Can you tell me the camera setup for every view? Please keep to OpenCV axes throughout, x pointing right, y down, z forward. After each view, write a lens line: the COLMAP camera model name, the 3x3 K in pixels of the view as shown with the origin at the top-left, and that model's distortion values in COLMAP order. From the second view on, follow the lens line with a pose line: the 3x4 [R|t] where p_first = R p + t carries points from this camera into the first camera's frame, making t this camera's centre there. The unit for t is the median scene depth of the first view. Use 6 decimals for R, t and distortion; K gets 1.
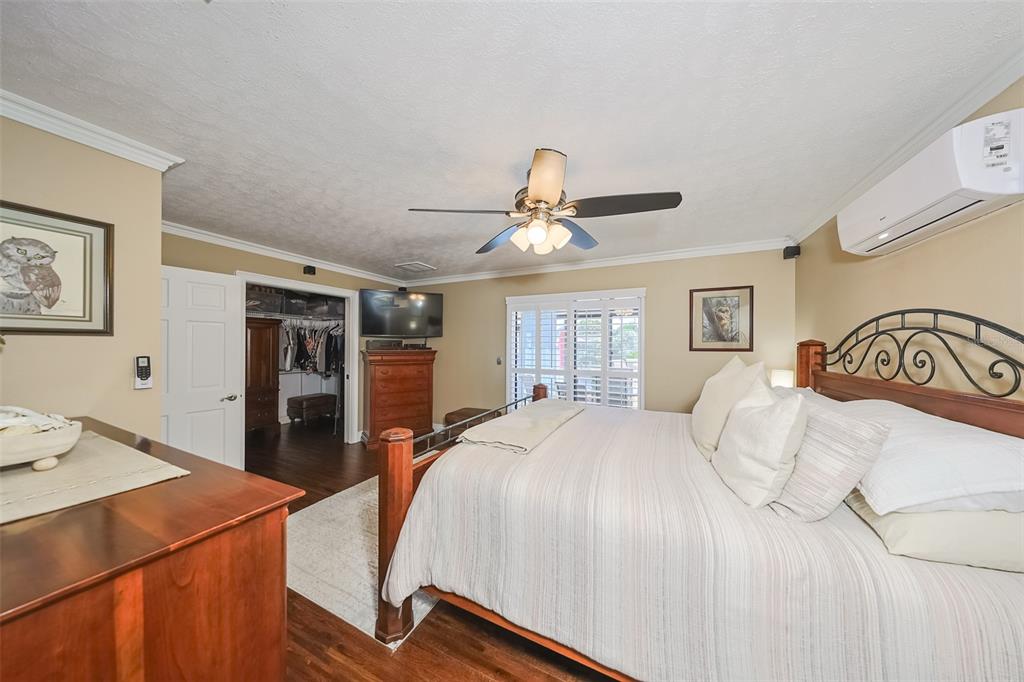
lens RADIAL K [[320.9, 0, 515.8], [0, 320.9, 343.8], [0, 0, 1]] dist [-0.000729, -0.000118]
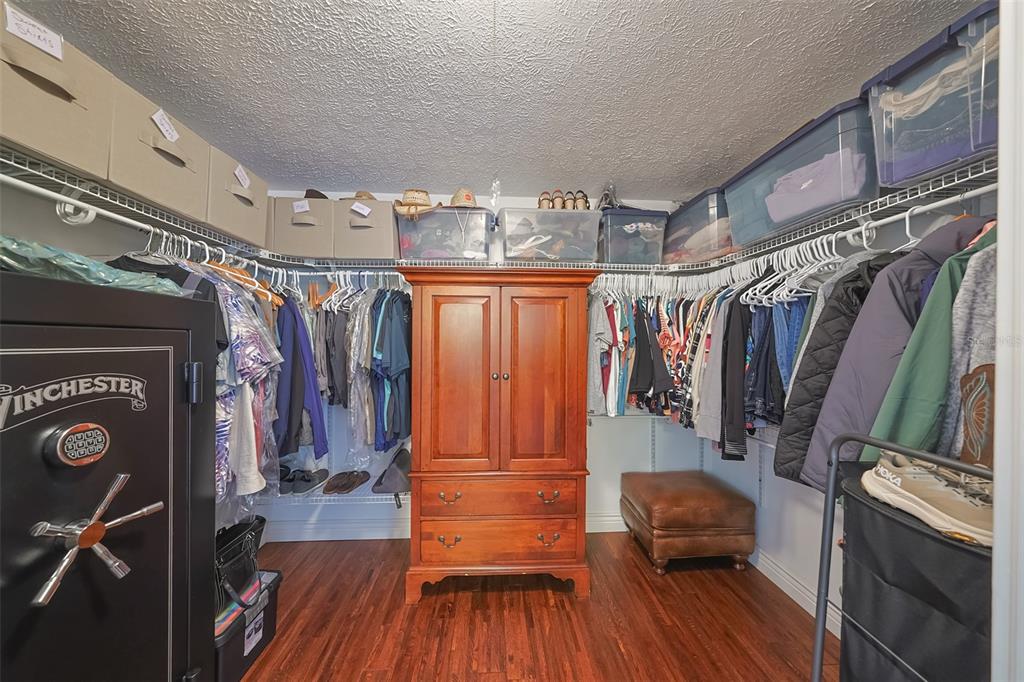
lens RADIAL K [[320.9, 0, 515.8], [0, 320.9, 343.8], [0, 0, 1]] dist [-0.000729, -0.000118]
pose [[0.509179, -0.001268, -0.860660, -0.440827], [0.003686, 0.999993, 0.000708, 0.001952], [0.860653, -0.003533, 0.509180, 0.696736]]
